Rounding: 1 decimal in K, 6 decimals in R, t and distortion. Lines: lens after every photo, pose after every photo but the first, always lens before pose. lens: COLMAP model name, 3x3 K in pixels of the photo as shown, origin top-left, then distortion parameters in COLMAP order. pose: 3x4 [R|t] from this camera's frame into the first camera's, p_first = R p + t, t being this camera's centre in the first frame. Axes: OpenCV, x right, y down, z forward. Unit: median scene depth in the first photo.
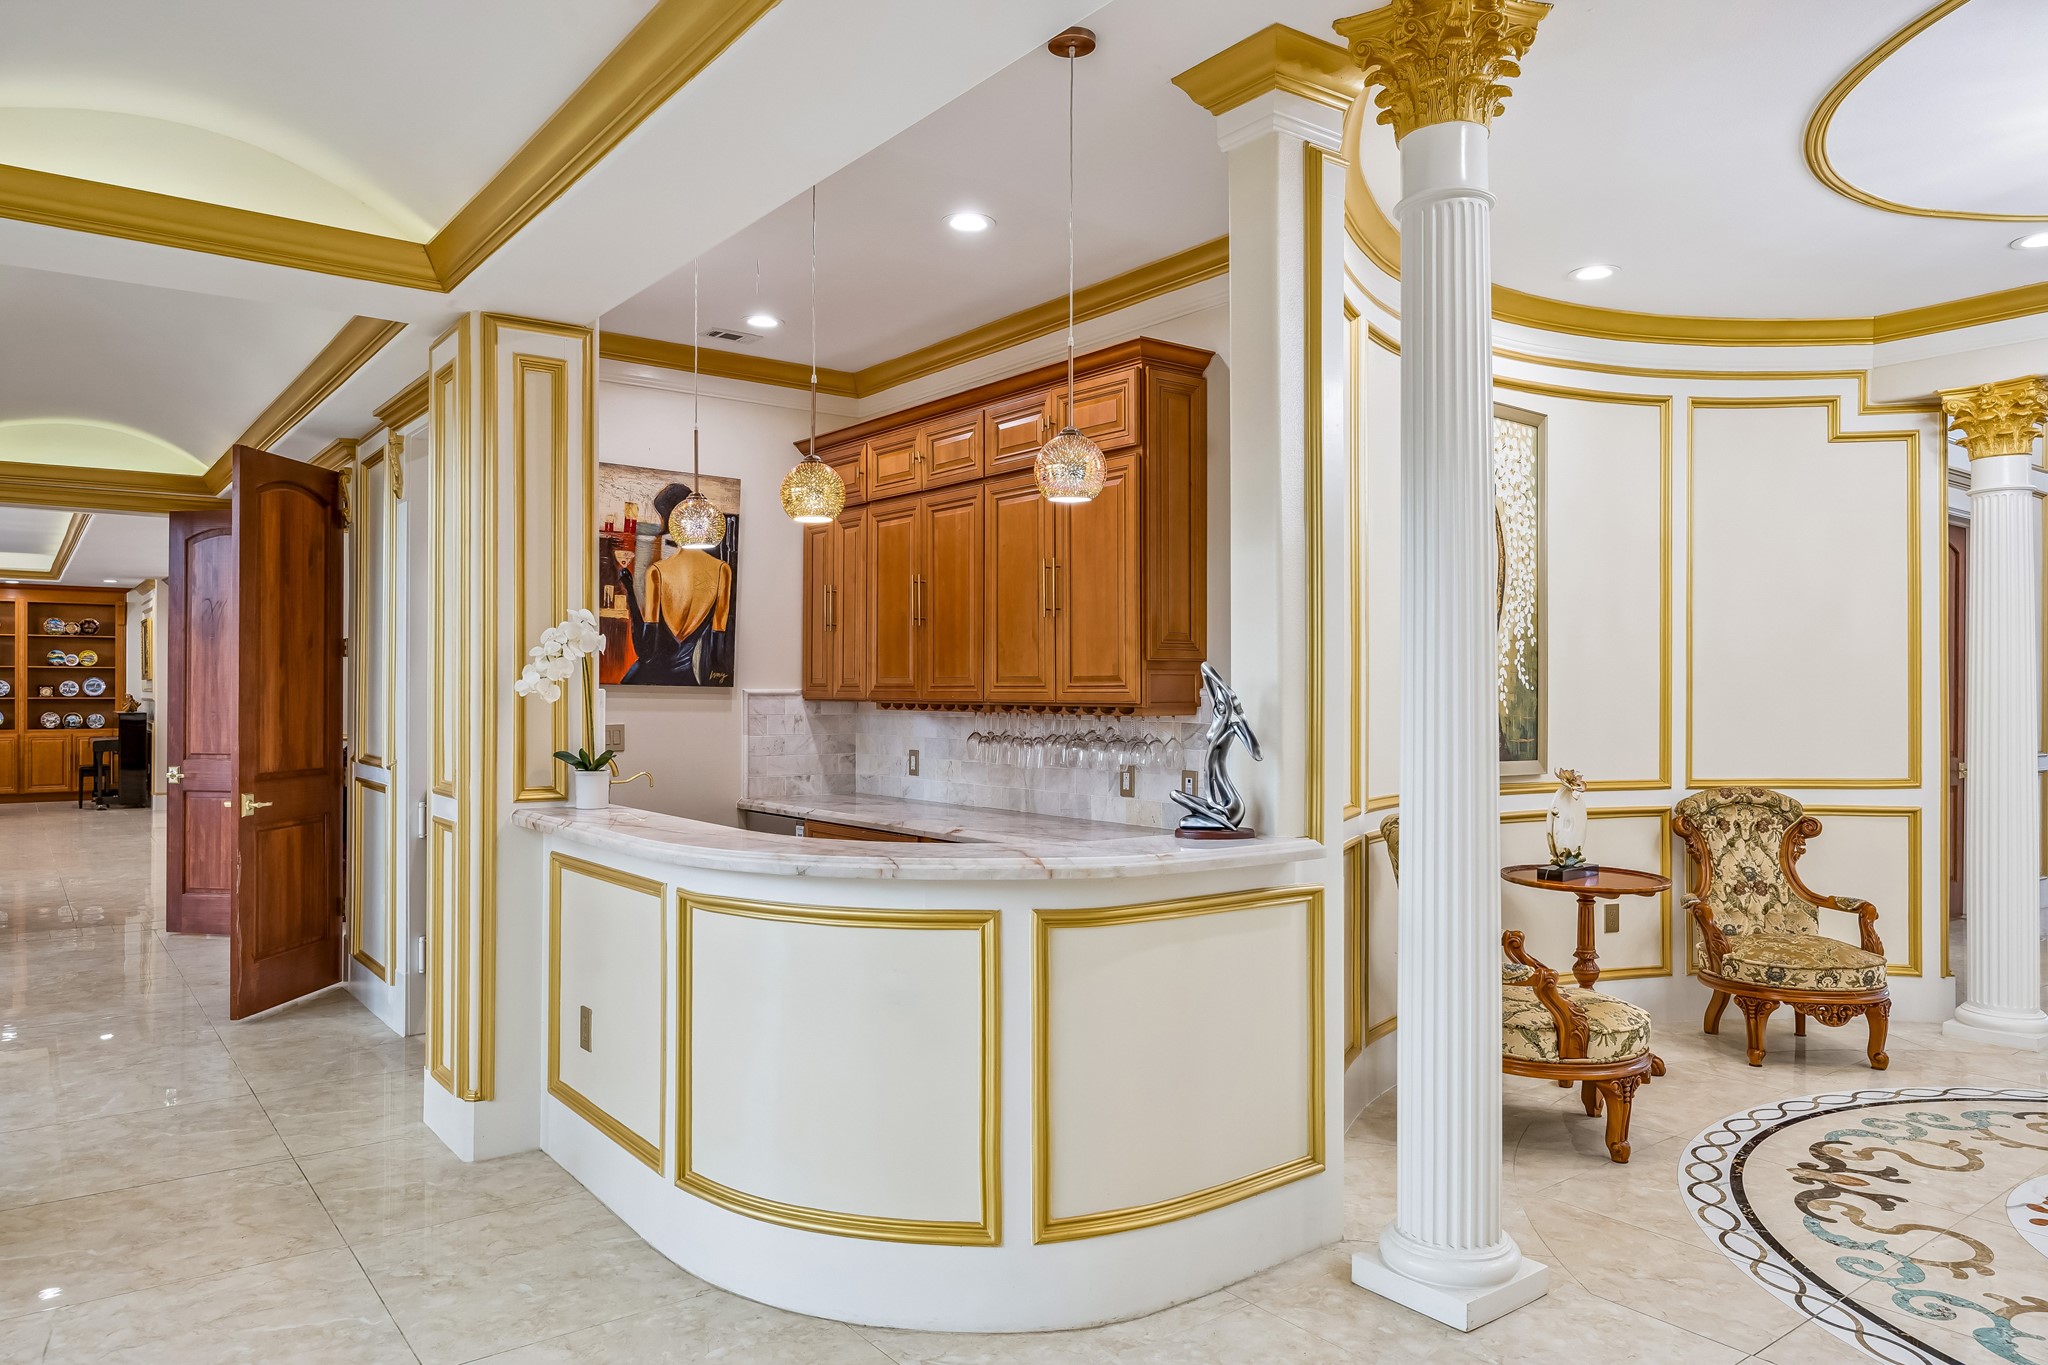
lens RADIAL K [[1342.9, 0, 1020.1], [0, 1342.9, 683.9], [0, 0, 1]] dist [0.005918, -0.000387]
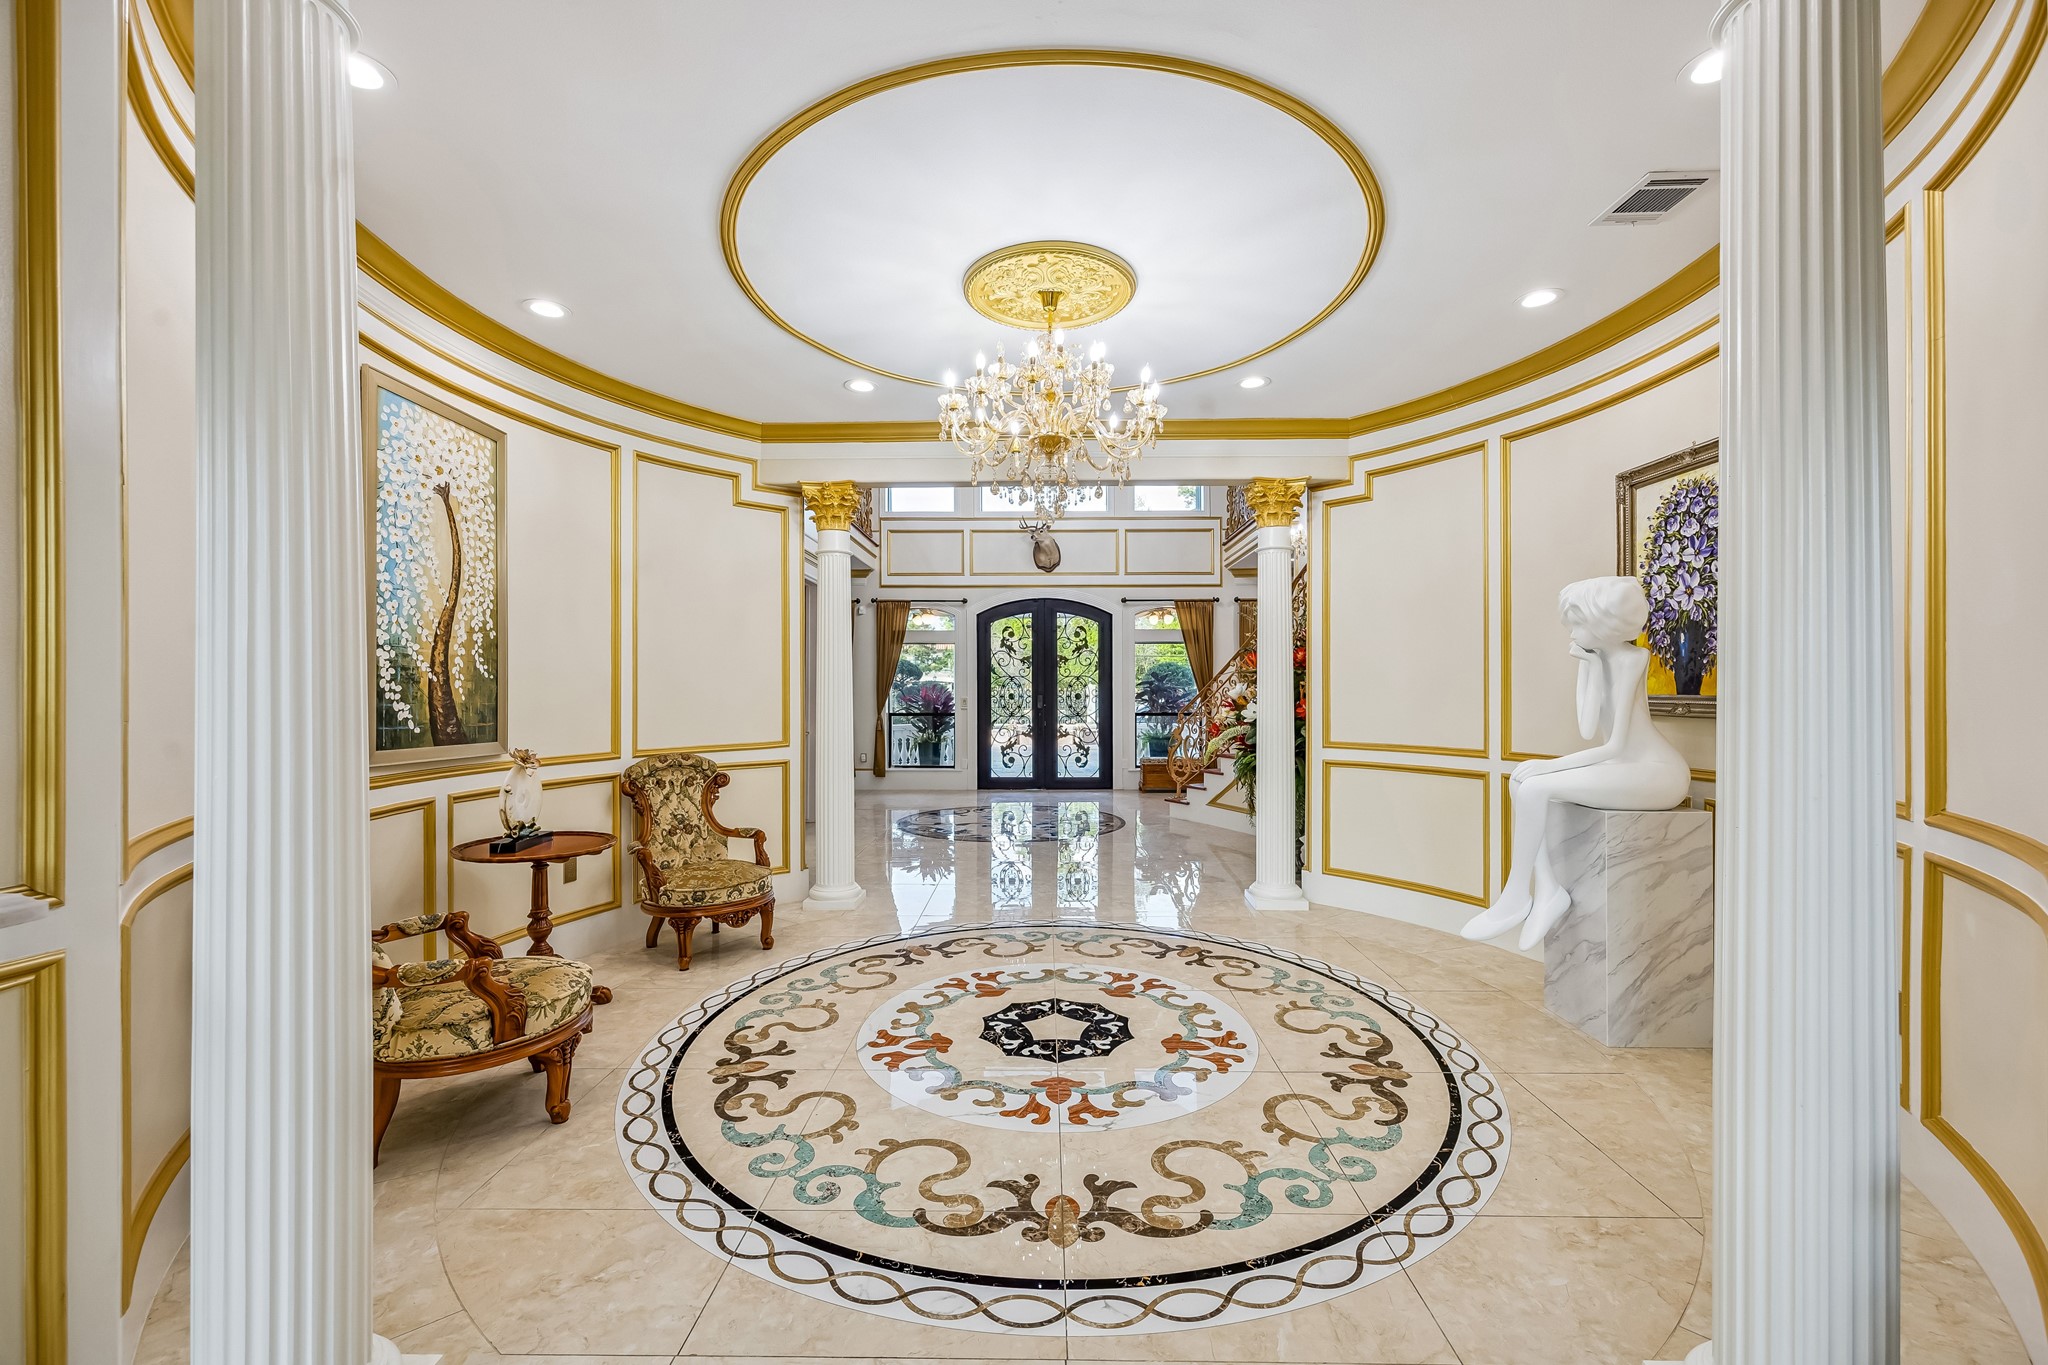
lens RADIAL K [[789.0, 0, 1020.7], [0, 789.0, 691.0], [0, 0, 1]] dist [0.002648, -0.000190]
pose [[0.621295, -0.002510, 0.783573, 0.154490], [0.000065, 0.999995, 0.003151, 0.013834], [-0.783577, -0.001907, 0.621292, 0.277388]]
